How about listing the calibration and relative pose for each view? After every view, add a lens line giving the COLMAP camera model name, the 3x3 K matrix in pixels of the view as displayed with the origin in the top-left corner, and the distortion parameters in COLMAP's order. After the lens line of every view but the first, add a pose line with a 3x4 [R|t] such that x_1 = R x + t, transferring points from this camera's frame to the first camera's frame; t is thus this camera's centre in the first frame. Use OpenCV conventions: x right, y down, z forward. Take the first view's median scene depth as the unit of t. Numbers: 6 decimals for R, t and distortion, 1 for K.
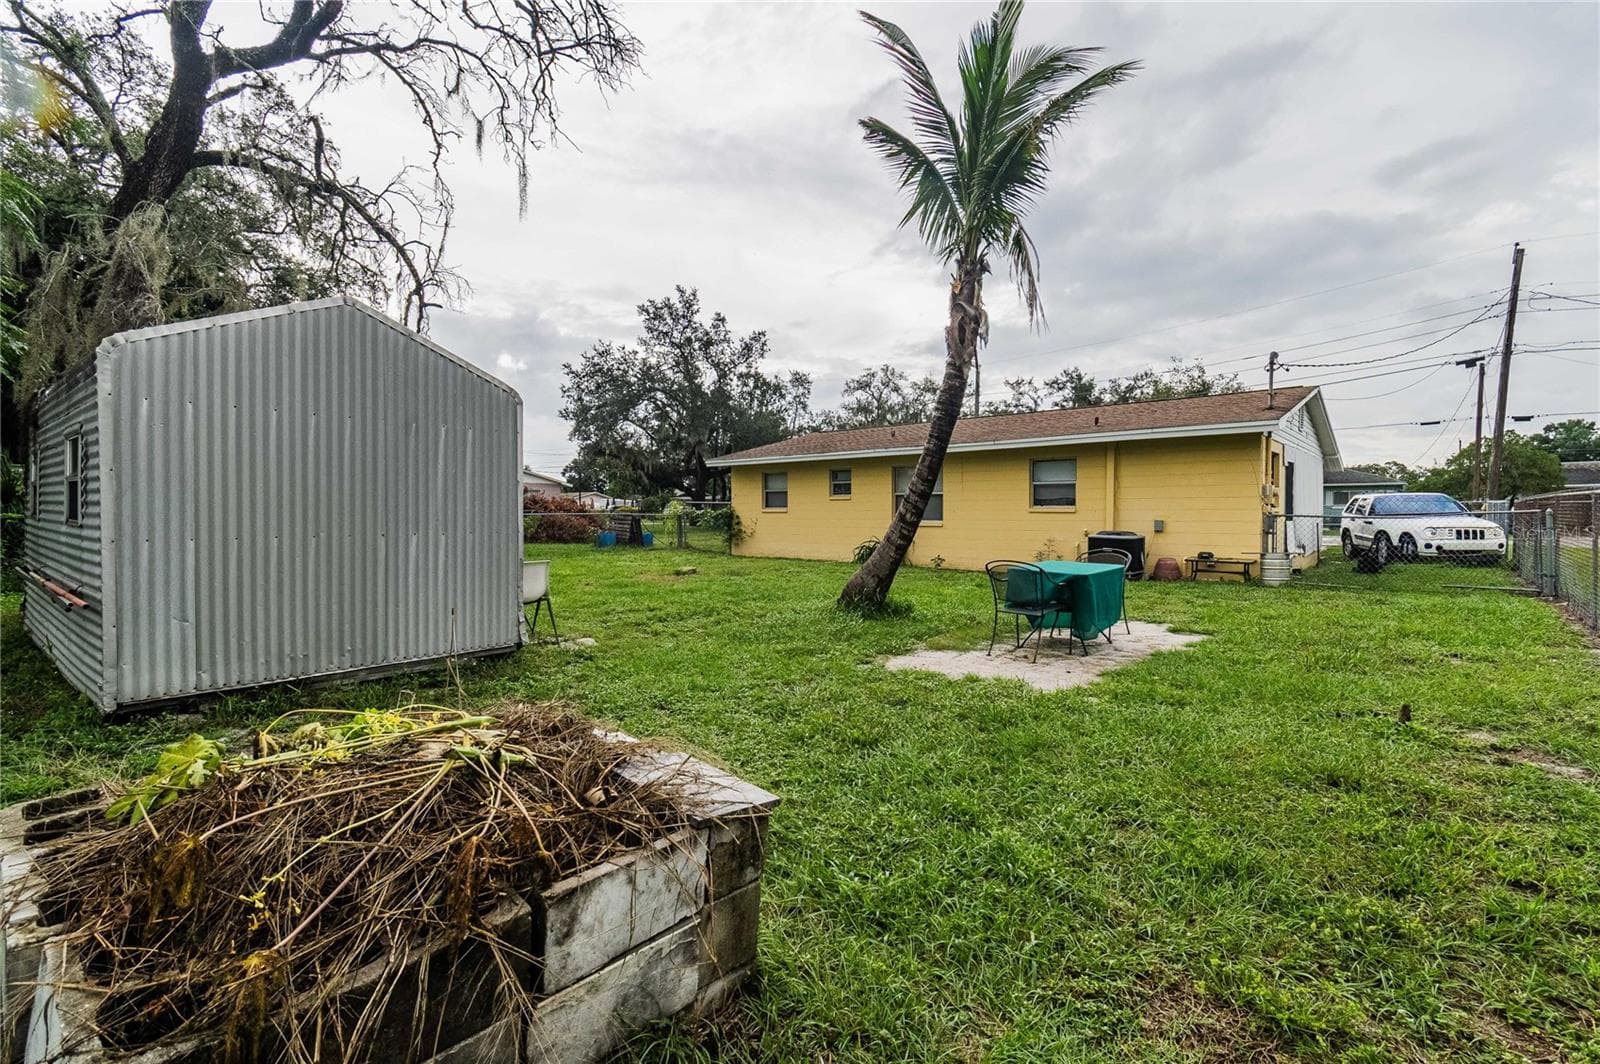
lens RADIAL K [[732.3, 0, 804.8], [0, 732.3, 510.5], [0, 0, 1]] dist [0.002690, -0.000980]
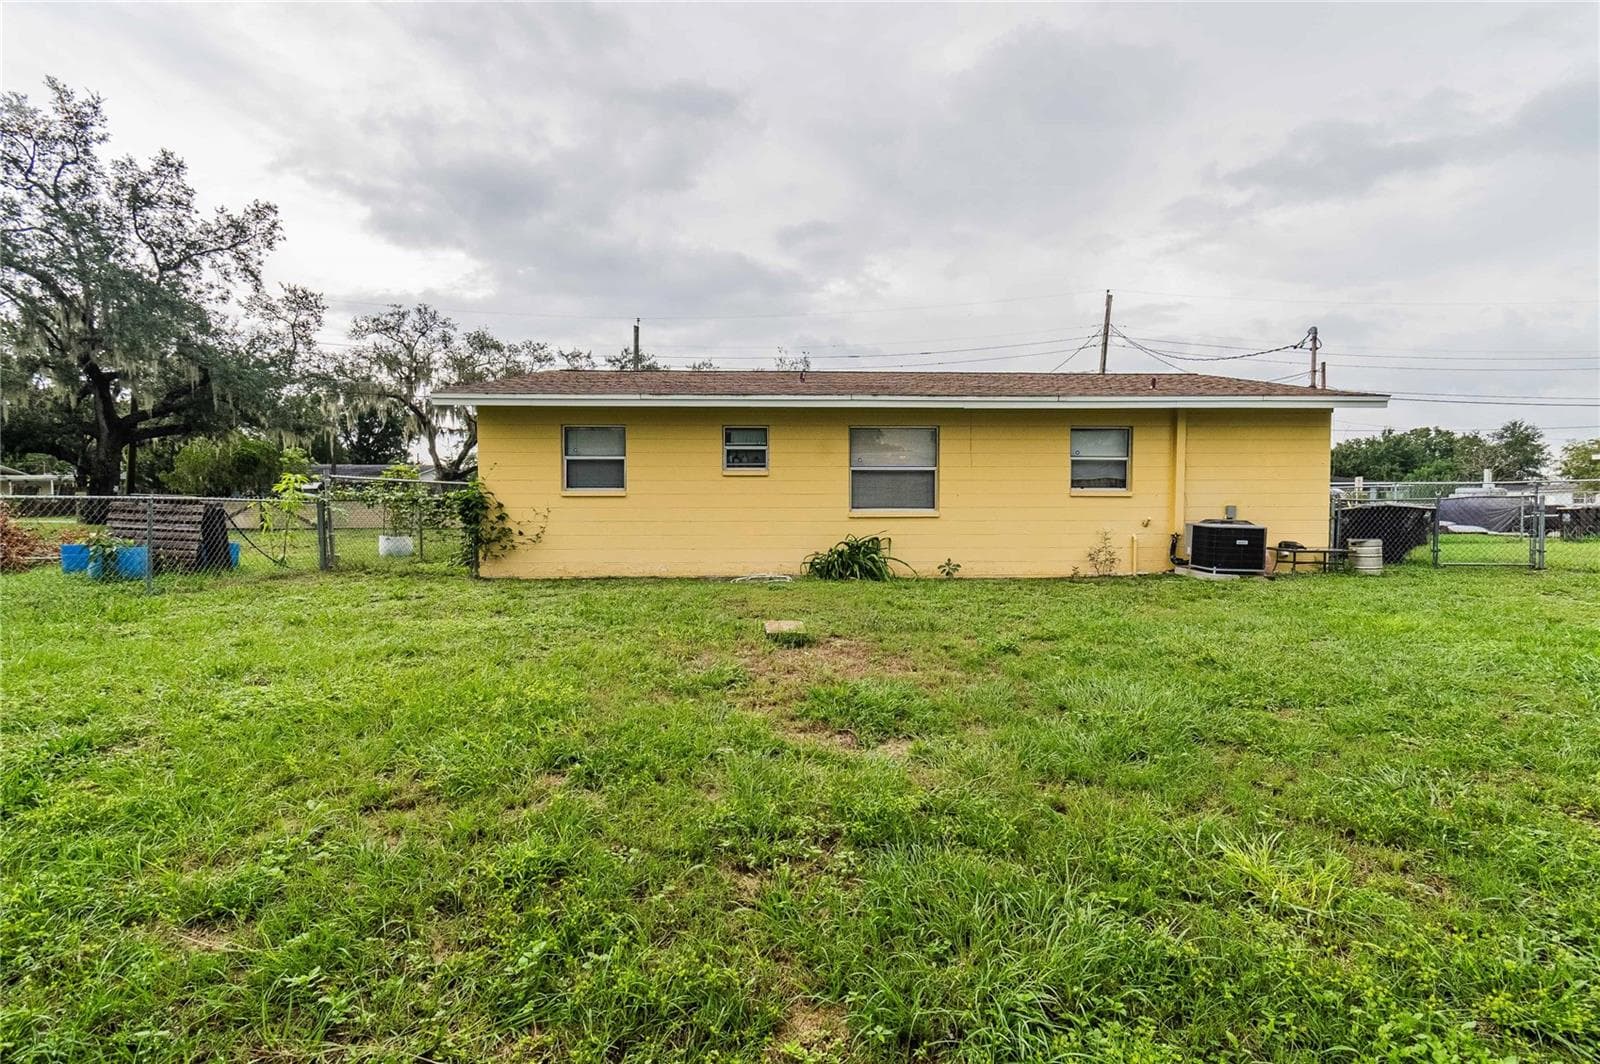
lens RADIAL K [[732.3, 0, 804.8], [0, 732.3, 510.5], [0, 0, 1]] dist [0.002690, -0.000980]
pose [[0.721988, -0.003188, 0.691898, -0.149252], [-0.002616, 0.999970, 0.007338, 0.004297], [-0.691901, -0.007107, 0.721958, 0.231206]]
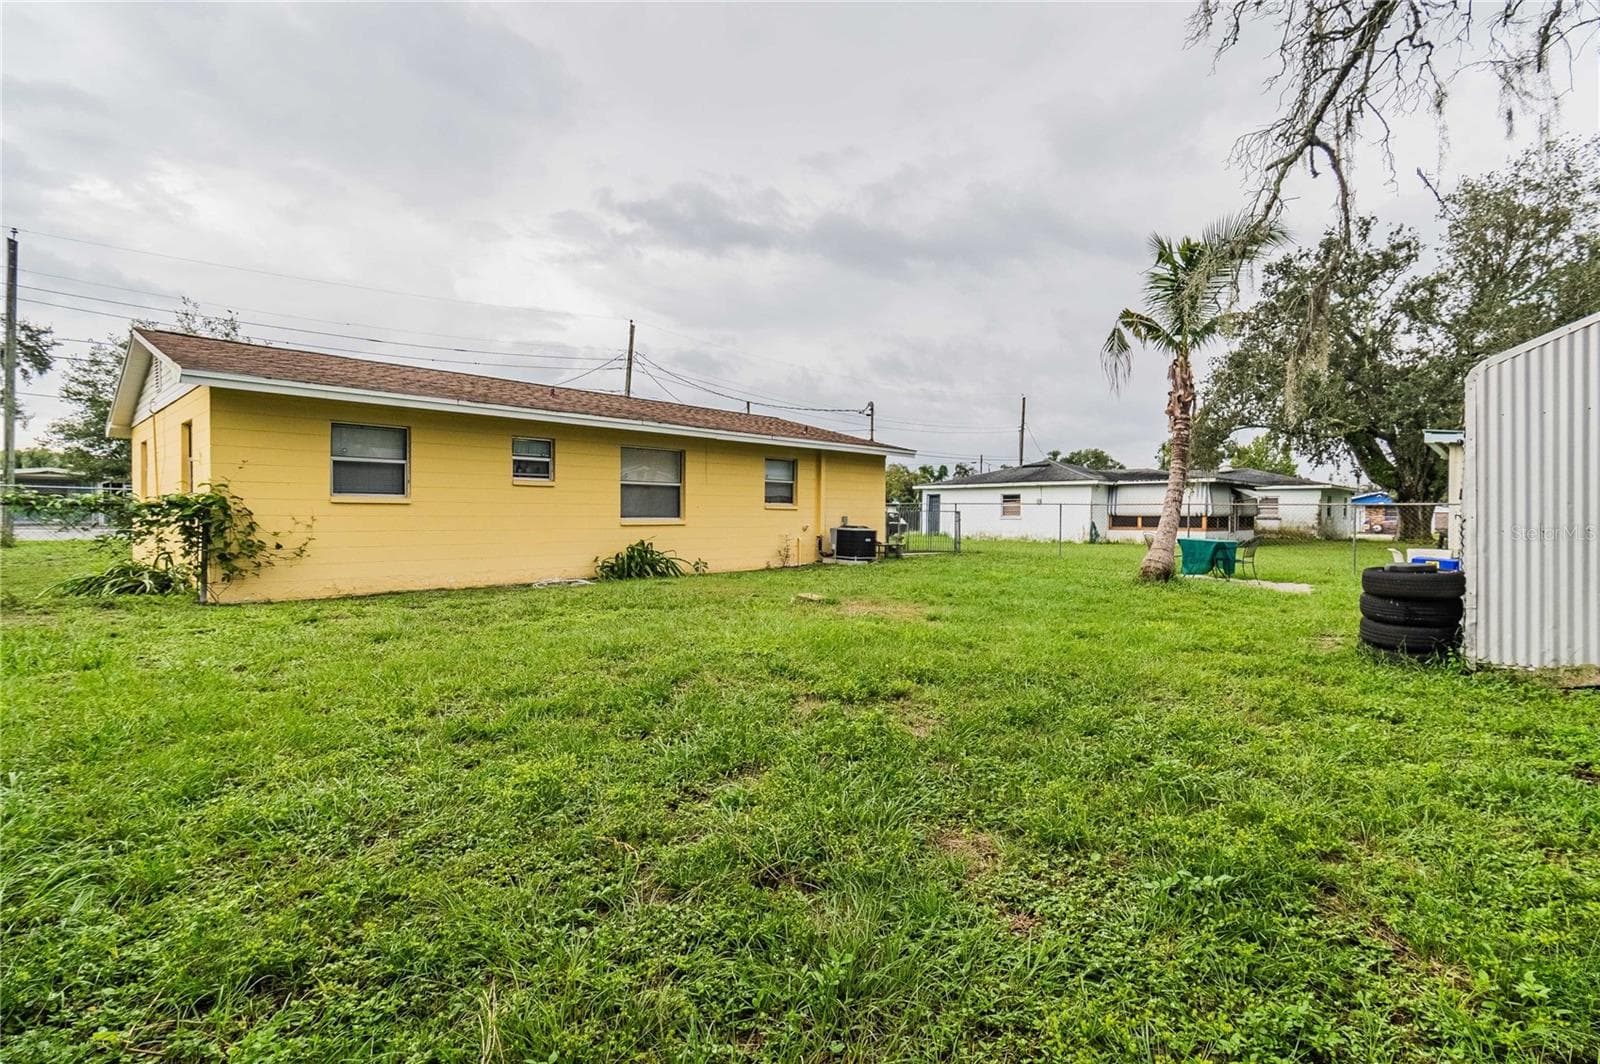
lens RADIAL K [[781.0, 0, 855.8], [0, 781.0, 514.5], [0, 0, 1]] dist [0.000548, -0.000623]
pose [[-0.040076, 0.003515, 0.999190, -0.282242], [-0.007697, 0.999963, -0.003826, 0.004732], [-0.999167, -0.007844, -0.040047, 0.329324]]
